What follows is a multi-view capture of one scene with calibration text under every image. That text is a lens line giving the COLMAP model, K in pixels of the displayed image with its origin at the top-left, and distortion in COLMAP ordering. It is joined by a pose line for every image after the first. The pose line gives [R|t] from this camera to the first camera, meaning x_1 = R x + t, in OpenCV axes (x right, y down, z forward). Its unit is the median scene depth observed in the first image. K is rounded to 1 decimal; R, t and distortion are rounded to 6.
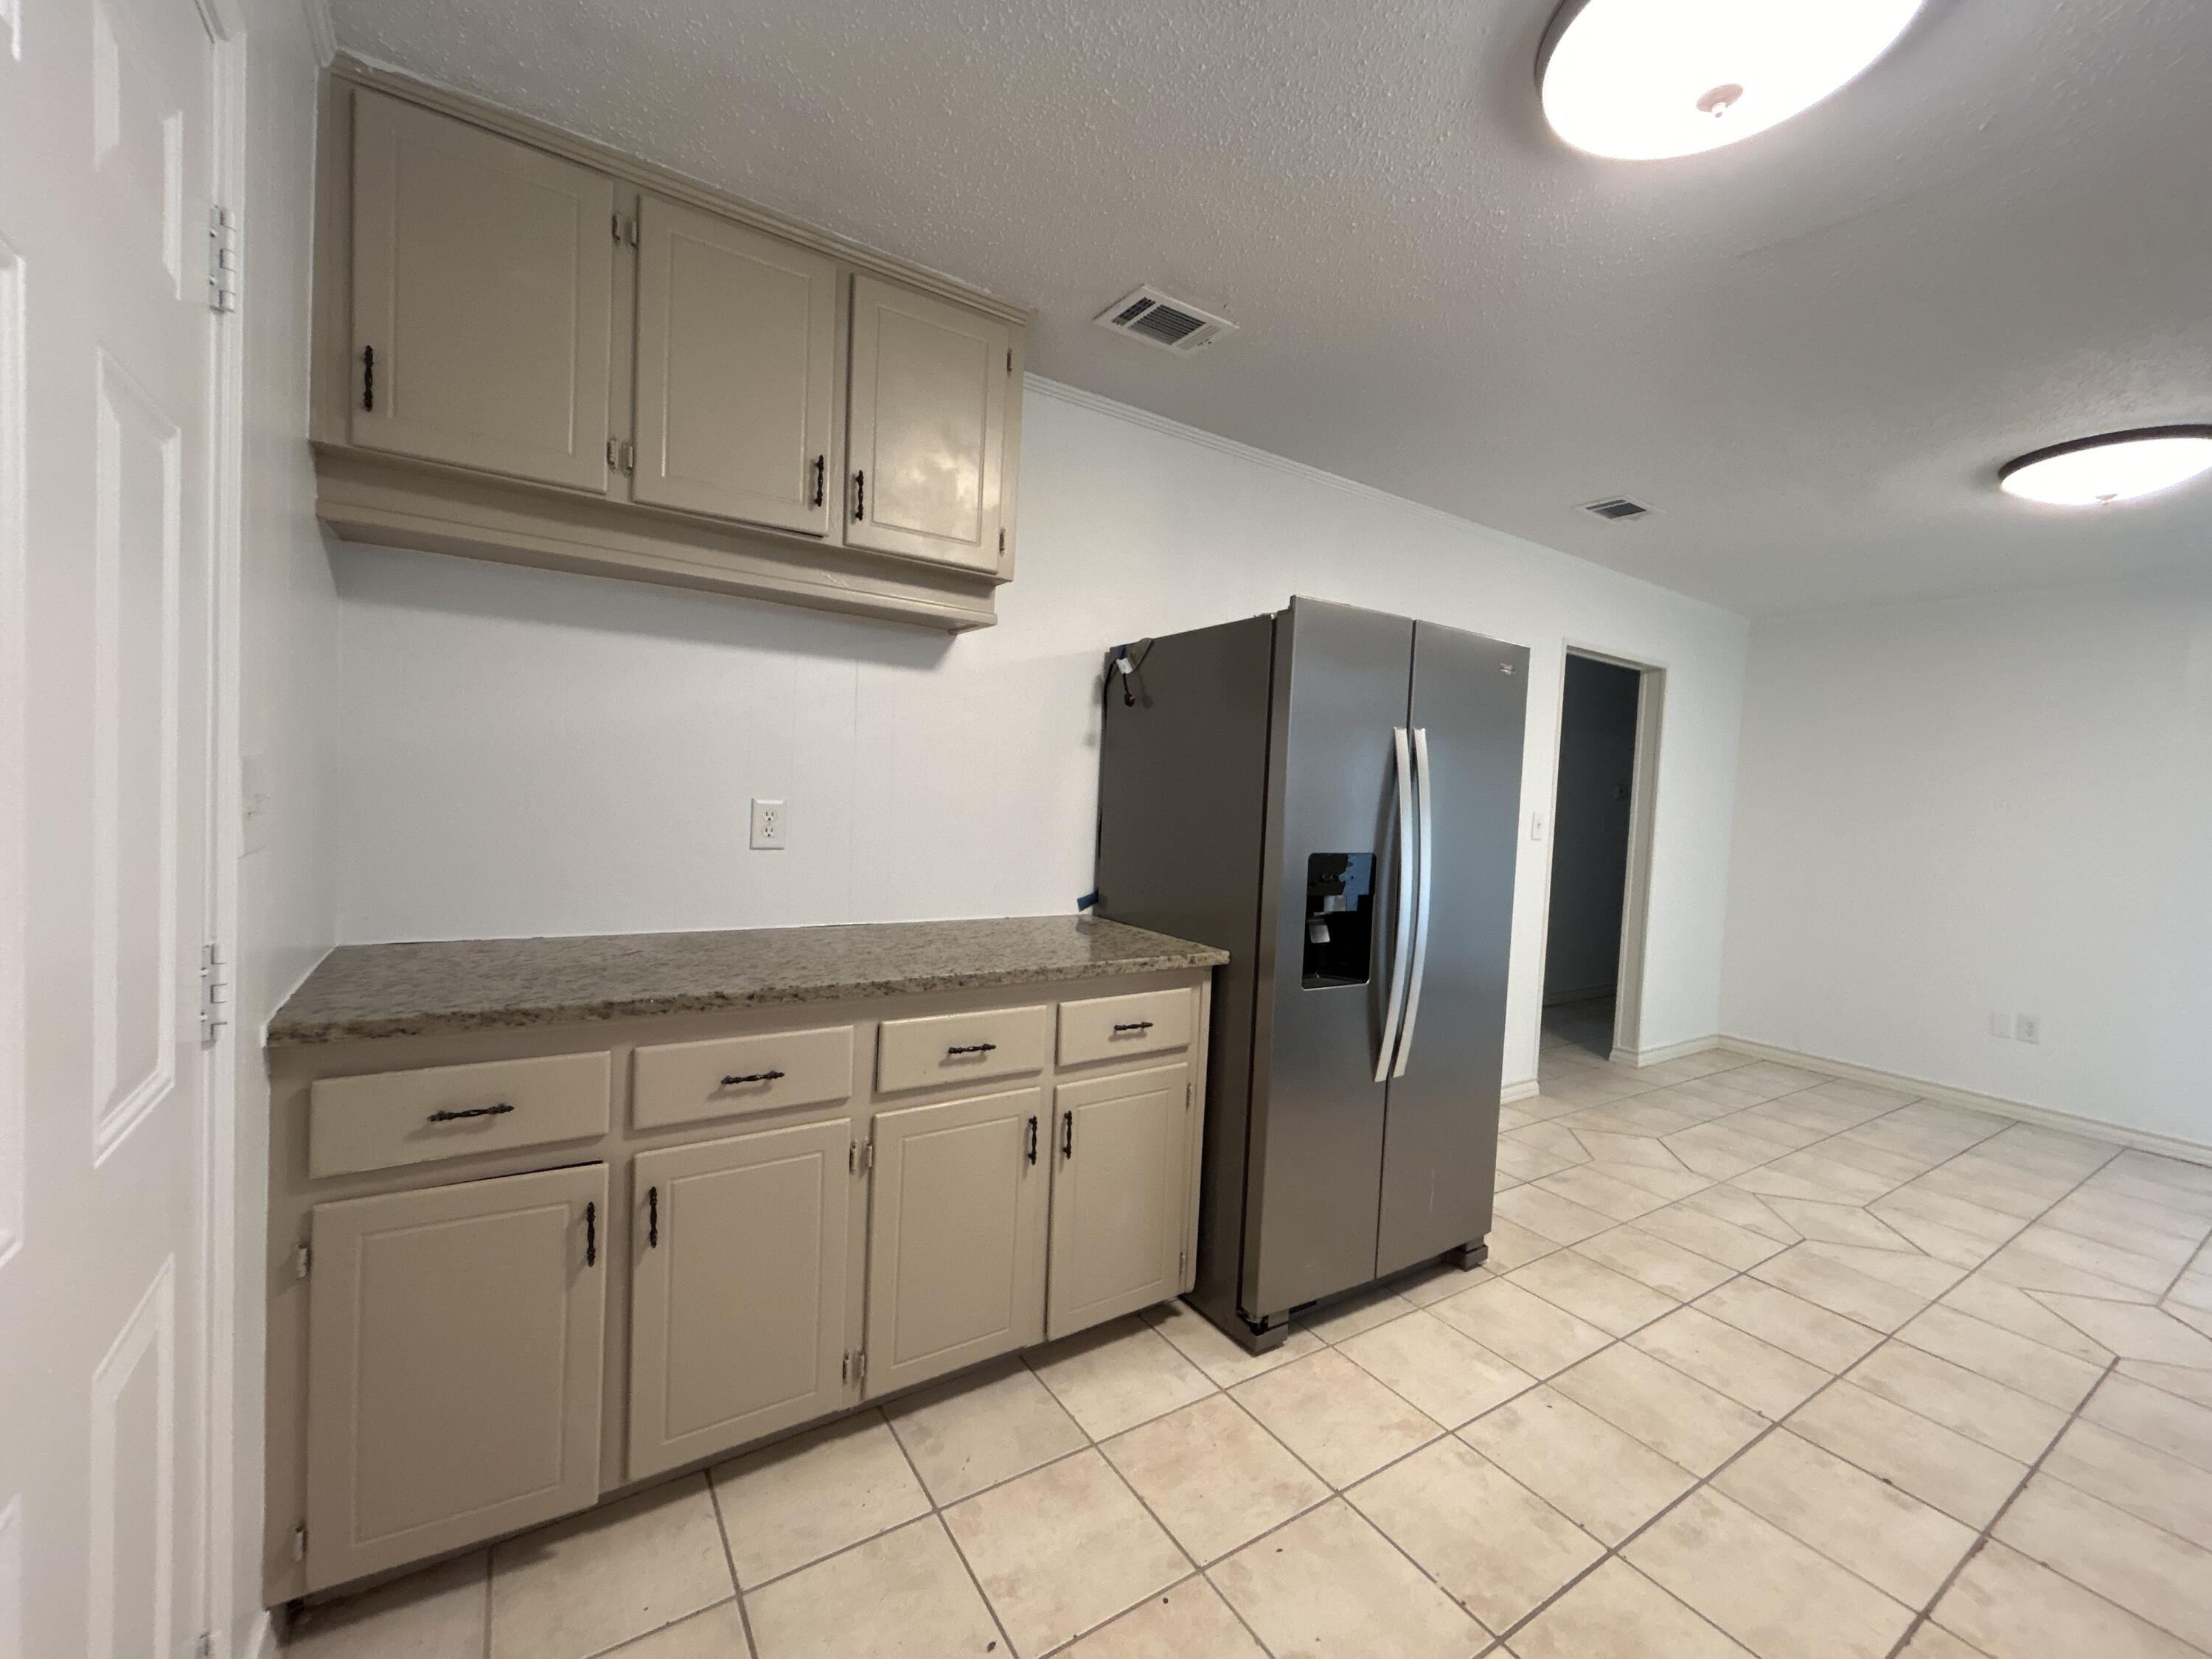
lens RADIAL K [[903.3, 0, 1108.3], [0, 903.3, 830.1], [0, 0, 1]] dist [0.000871, 0.000287]
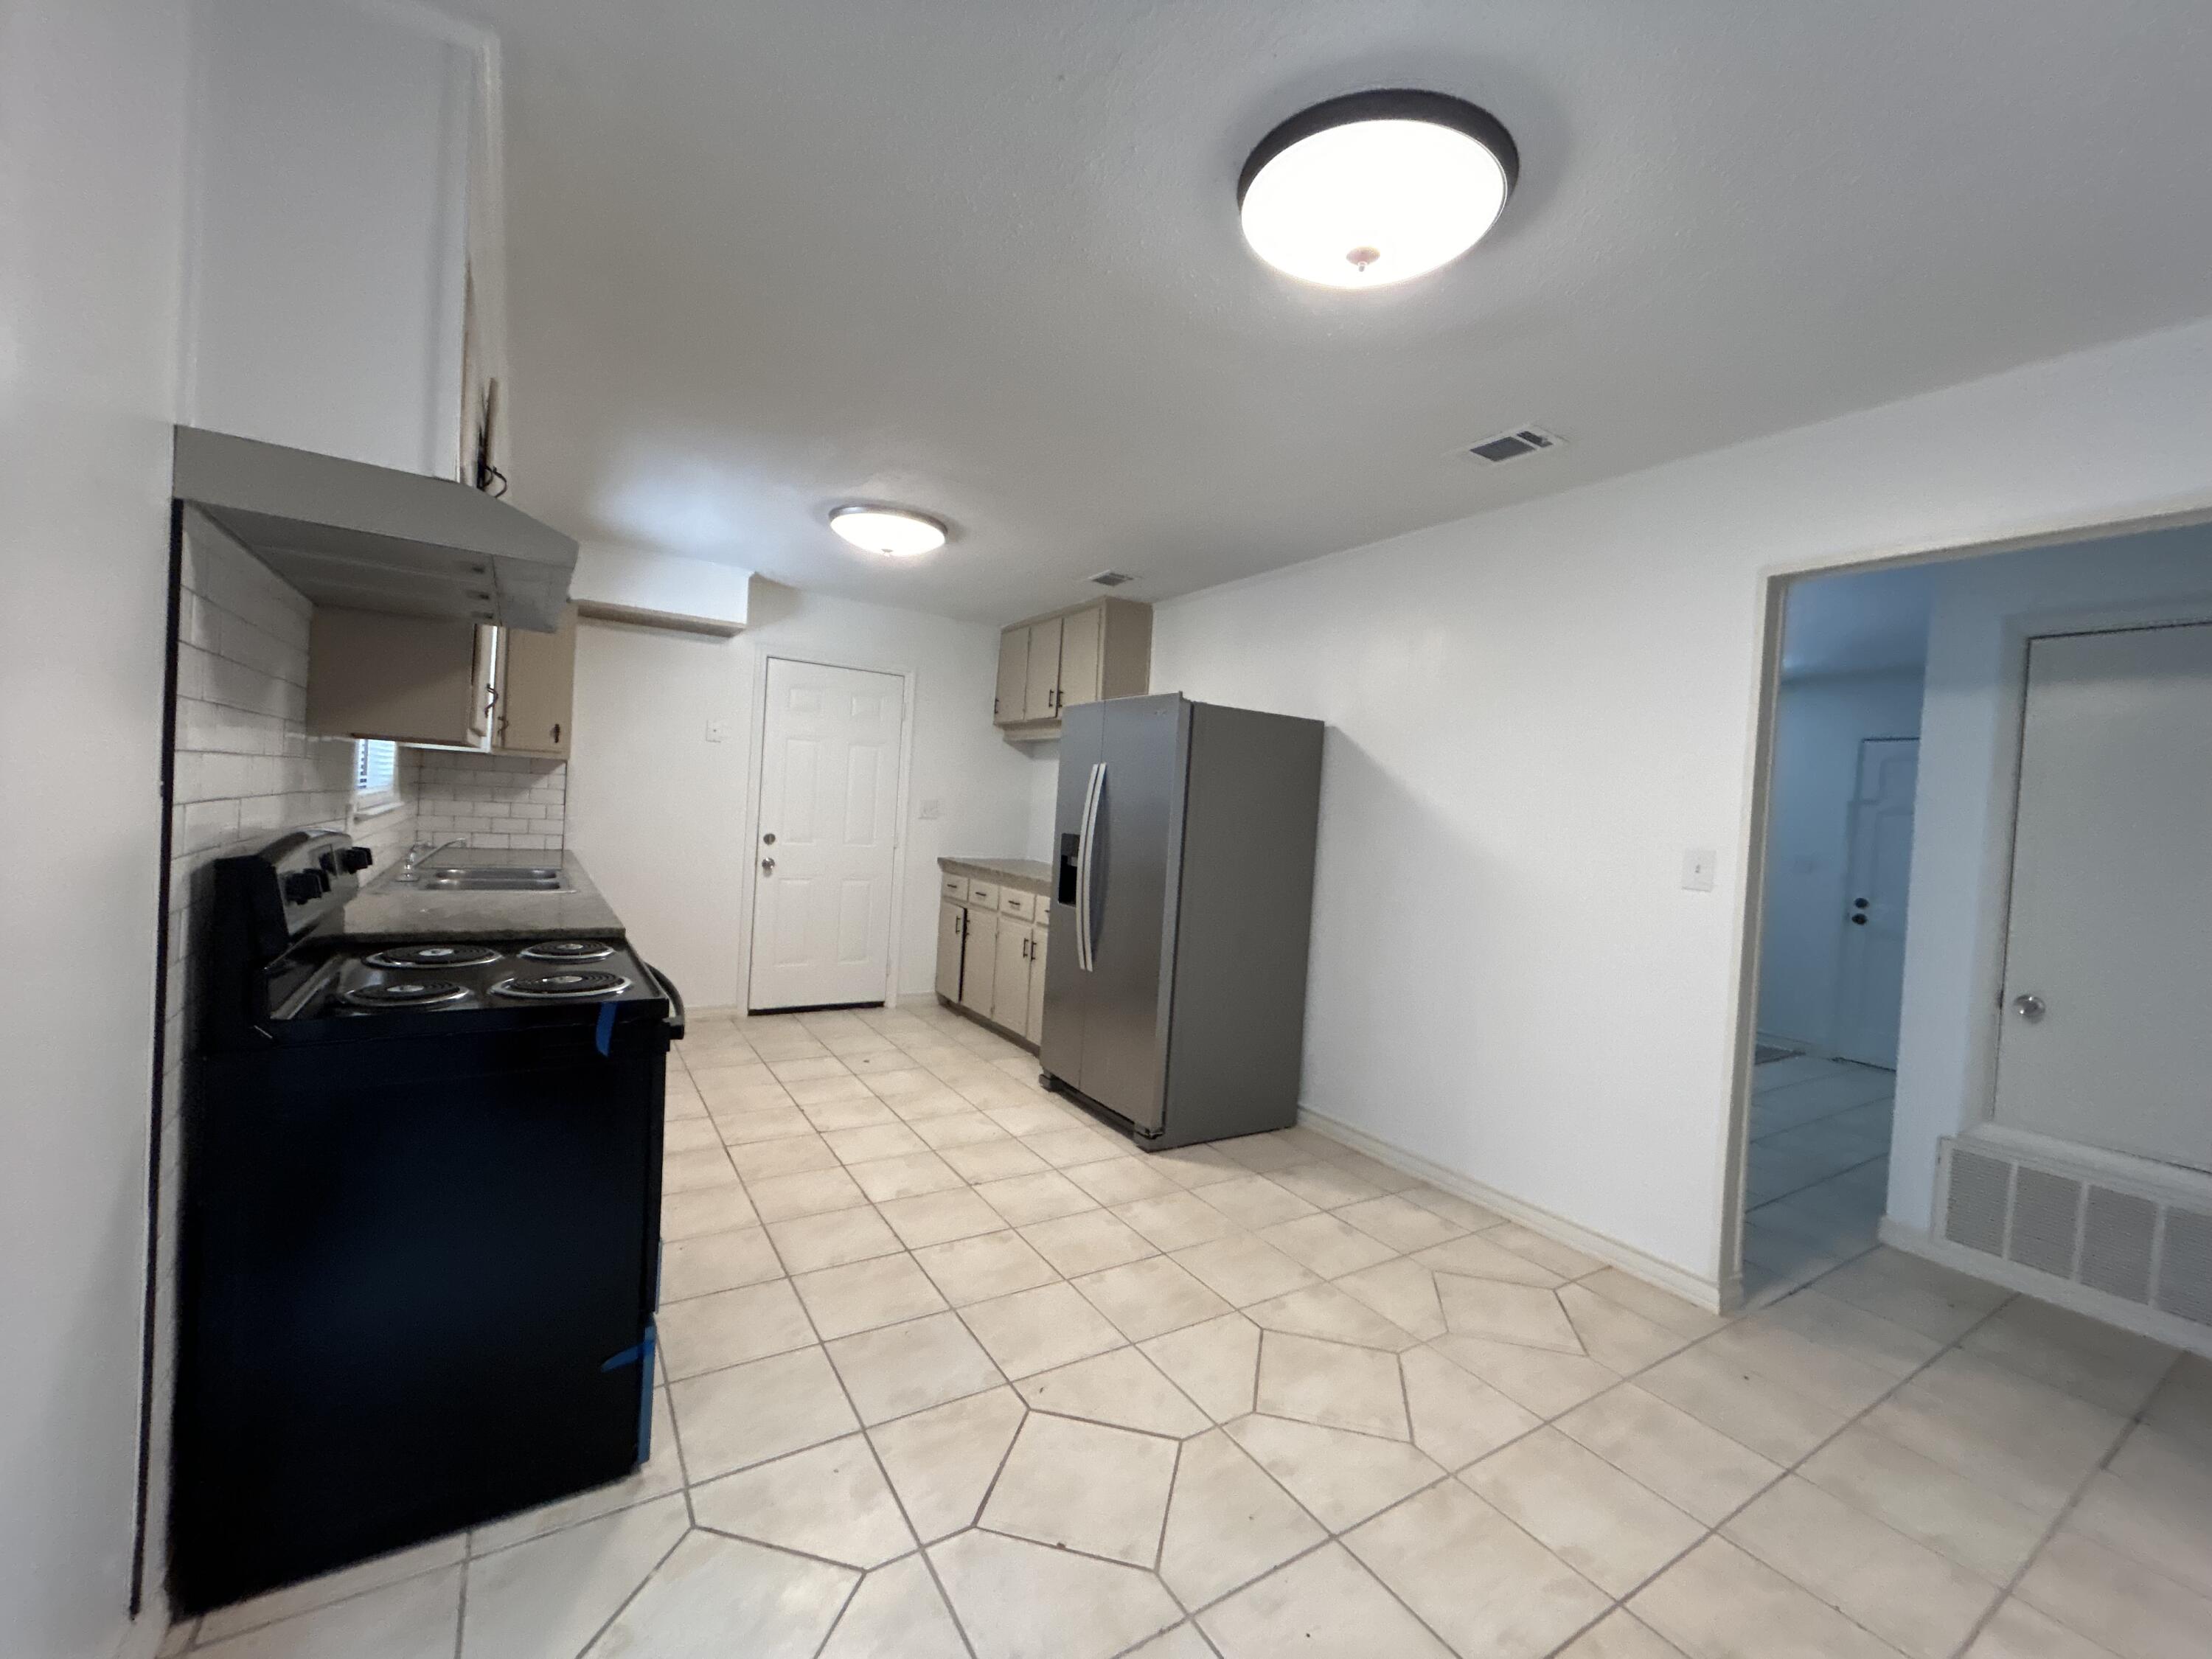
lens RADIAL K [[902.3, 0, 1106.0], [0, 902.3, 829.5], [0, 0, 1]] dist [-0.002683, 0.000708]
pose [[-0.016276, -0.024594, -0.999565, 1.936622], [-0.104550, 0.994259, -0.022761, 0.046028], [0.994386, 0.104134, -0.018754, 1.005409]]
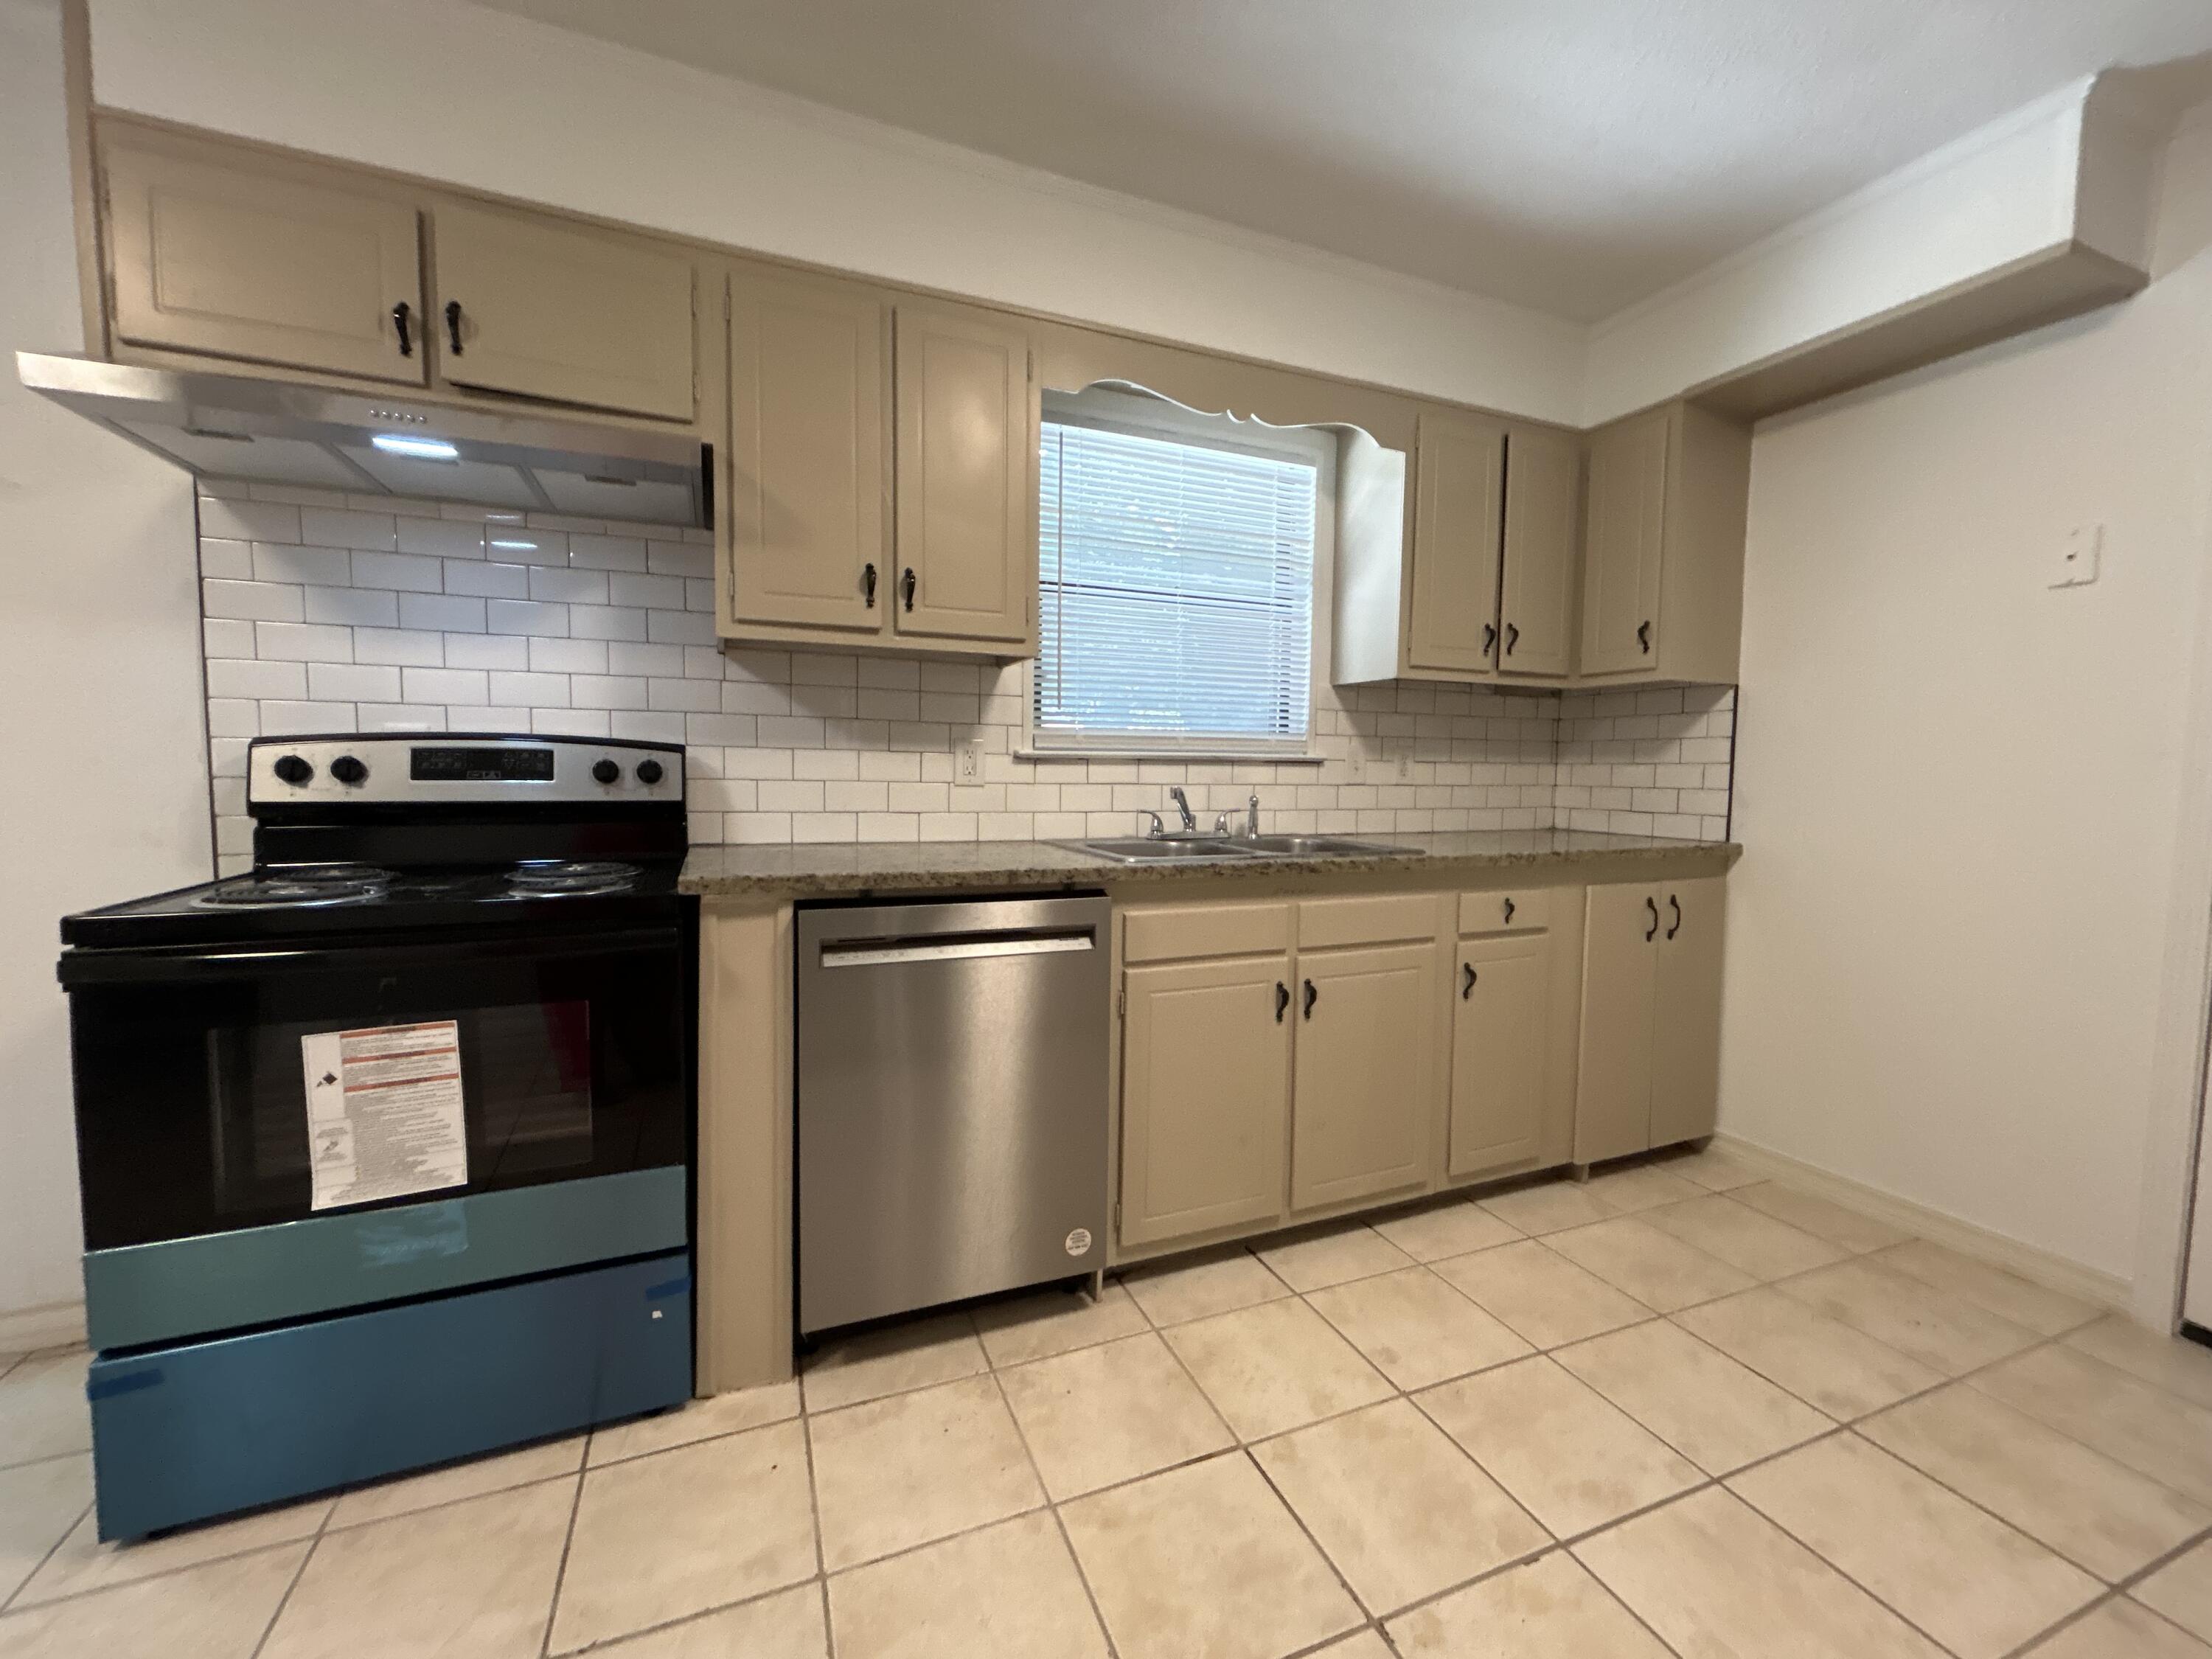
lens RADIAL K [[902.3, 0, 1106.0], [0, 902.3, 829.5], [0, 0, 1]] dist [-0.002683, 0.000708]
pose [[-0.979477, -0.074276, 0.187374, 0.543753], [-0.051877, 0.991205, 0.121740, 0.056372], [-0.194768, 0.109521, -0.974716, 1.037281]]
